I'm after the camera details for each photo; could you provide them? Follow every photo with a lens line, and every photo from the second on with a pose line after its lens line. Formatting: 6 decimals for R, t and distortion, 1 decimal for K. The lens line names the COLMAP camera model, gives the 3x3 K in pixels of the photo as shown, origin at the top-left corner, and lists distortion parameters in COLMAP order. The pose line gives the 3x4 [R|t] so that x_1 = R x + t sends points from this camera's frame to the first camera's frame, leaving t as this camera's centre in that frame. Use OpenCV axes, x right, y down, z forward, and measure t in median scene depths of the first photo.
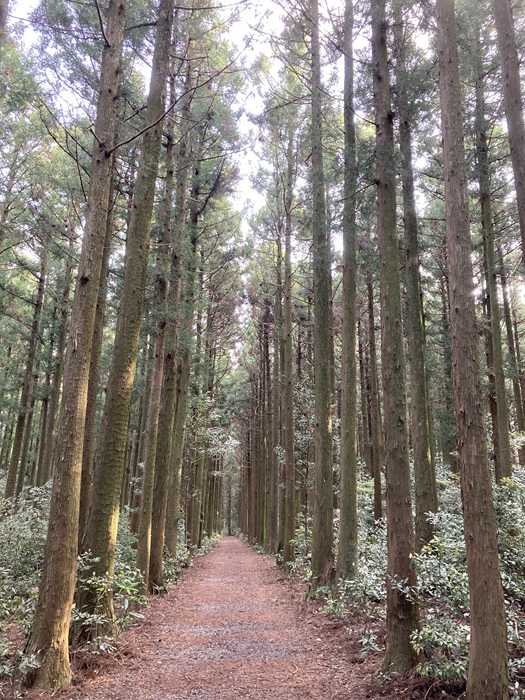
lens RADIAL K [[555.3, 0, 262.5], [0, 555.3, 350.0], [0, 0, 1]] dist [0.029539, -0.010508]
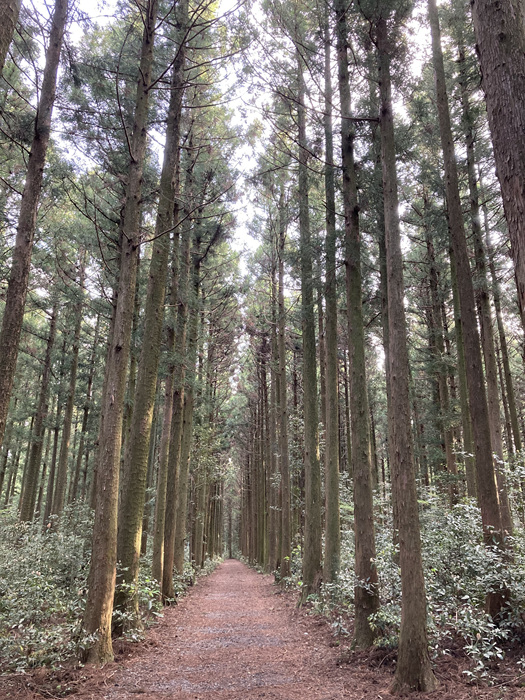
lens RADIAL K [[555.3, 0, 262.5], [0, 555.3, 350.0], [0, 0, 1]] dist [0.029539, -0.010508]
pose [[0.999914, -0.012903, 0.002538, 0.003989], [0.012989, 0.999215, -0.037427, -0.023896], [-0.002053, 0.037457, 0.999296, -0.100571]]
